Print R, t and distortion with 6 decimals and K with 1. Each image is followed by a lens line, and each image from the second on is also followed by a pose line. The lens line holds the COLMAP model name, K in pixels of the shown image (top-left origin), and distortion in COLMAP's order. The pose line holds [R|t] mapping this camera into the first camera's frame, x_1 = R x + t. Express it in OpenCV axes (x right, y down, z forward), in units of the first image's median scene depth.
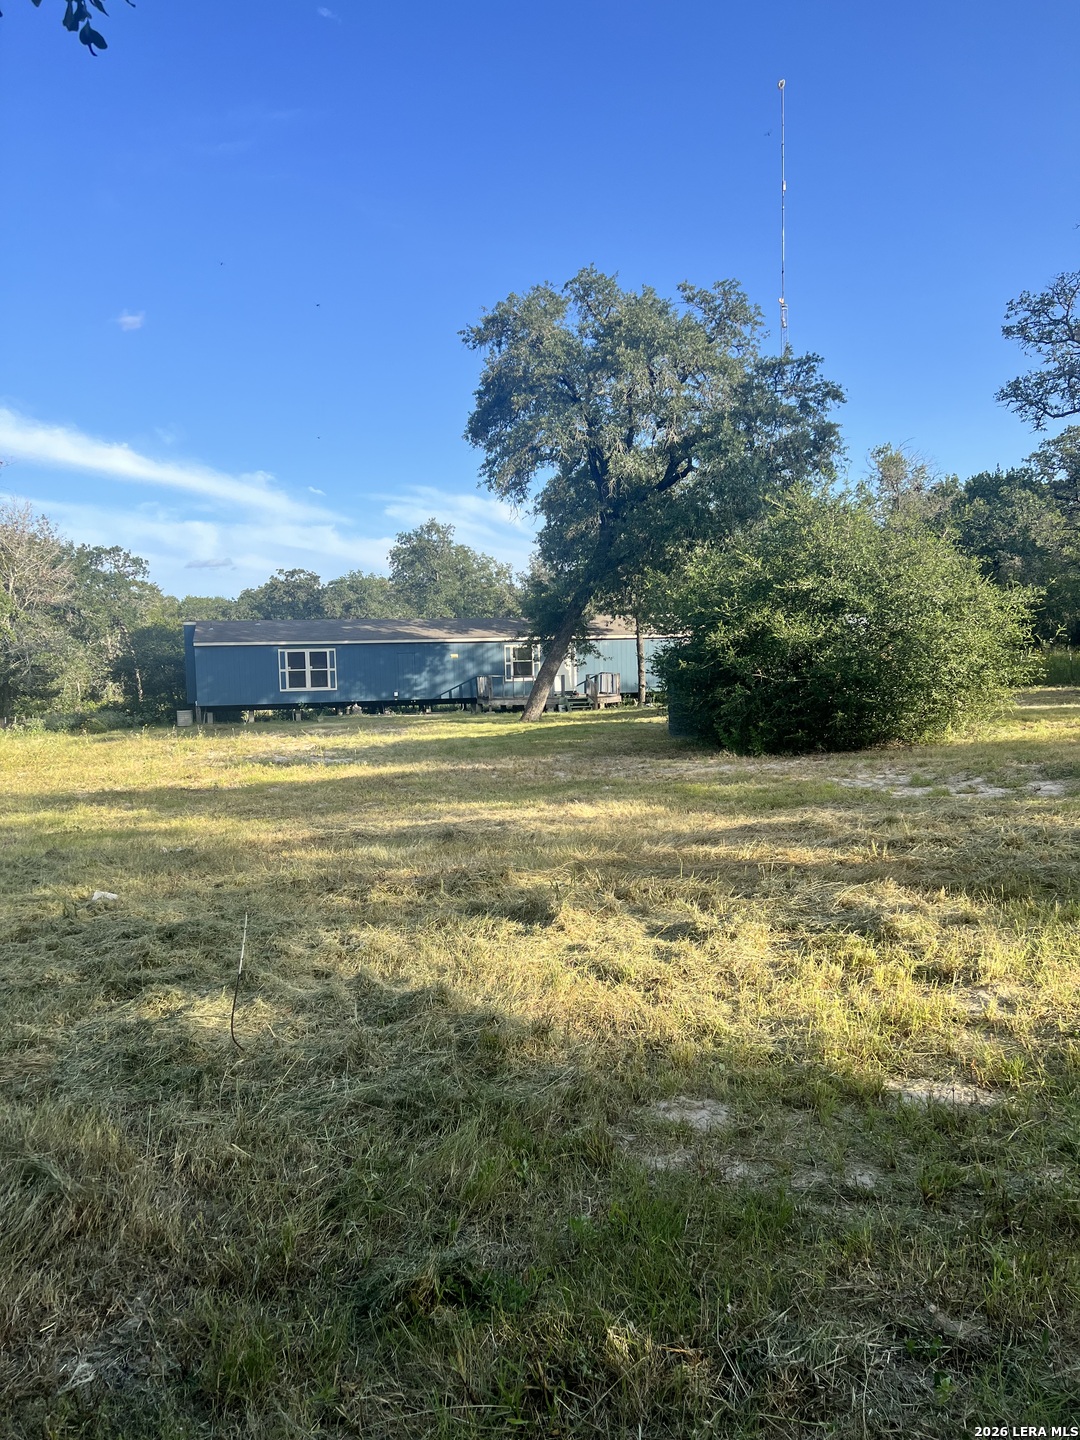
lens RADIAL K [[1054.4, 0, 540.6], [0, 1054.4, 745.4], [0, 0, 1]] dist [0.057814, -0.059526]
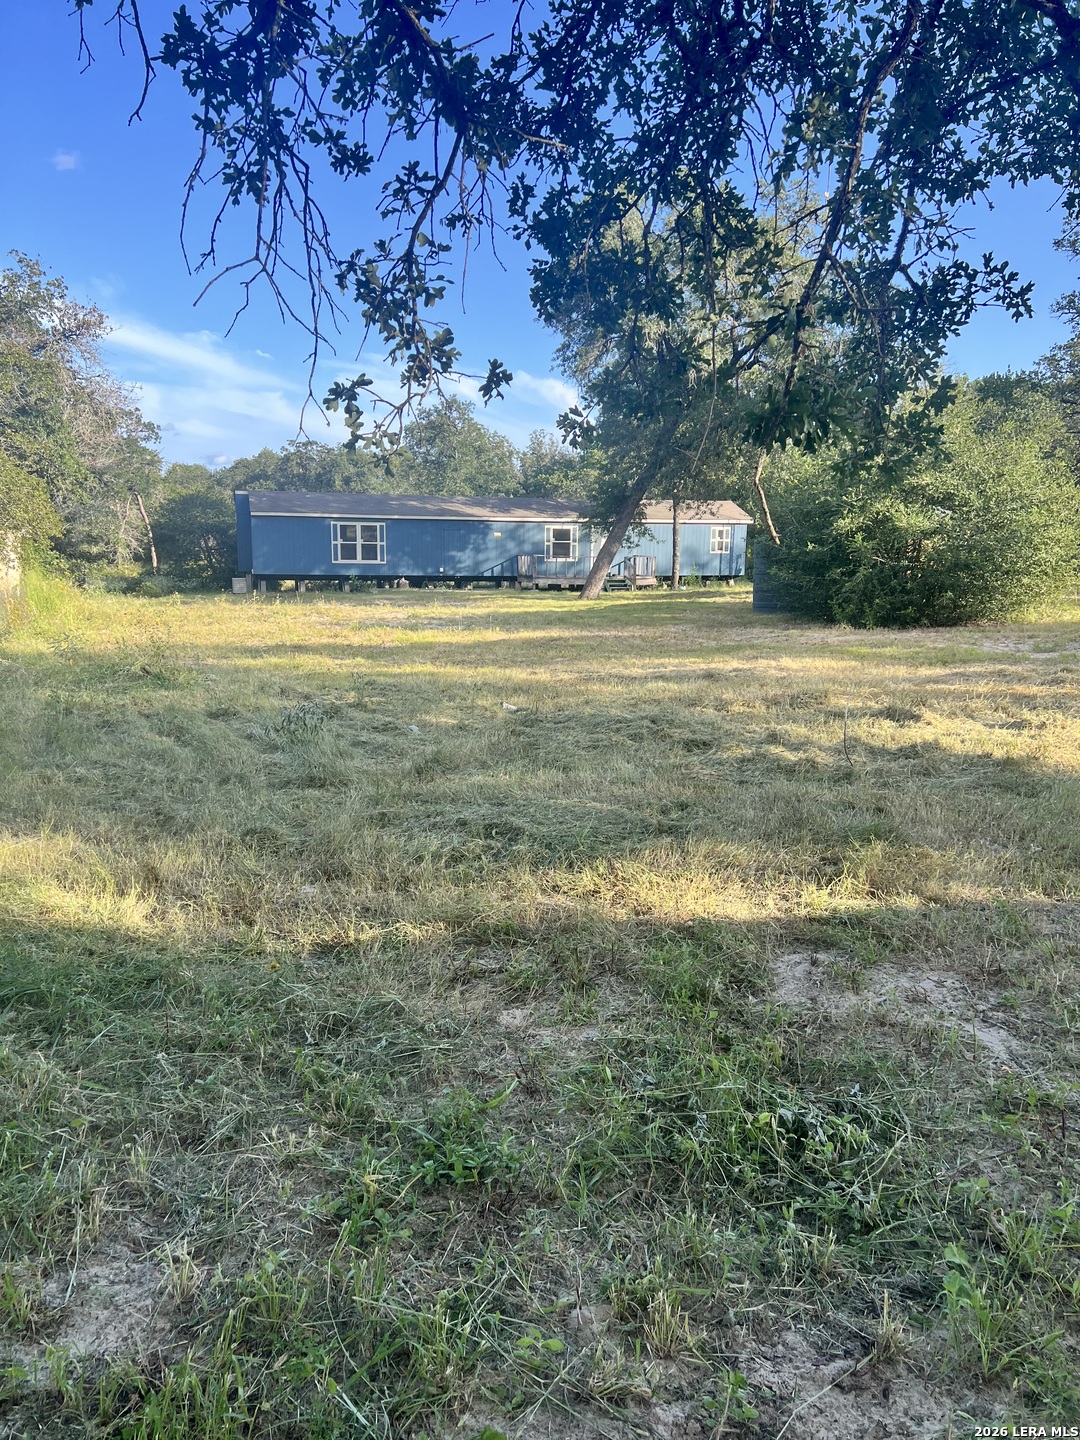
lens RADIAL K [[1084.3, 0, 531.7], [0, 1084.3, 721.2], [0, 0, 1]] dist [0.053448, -0.069085]
pose [[0.998199, 0.026866, 0.053641, -0.101969], [-0.031074, 0.996372, 0.079224, 0.012214], [-0.051318, -0.080748, 0.995413, -0.075358]]
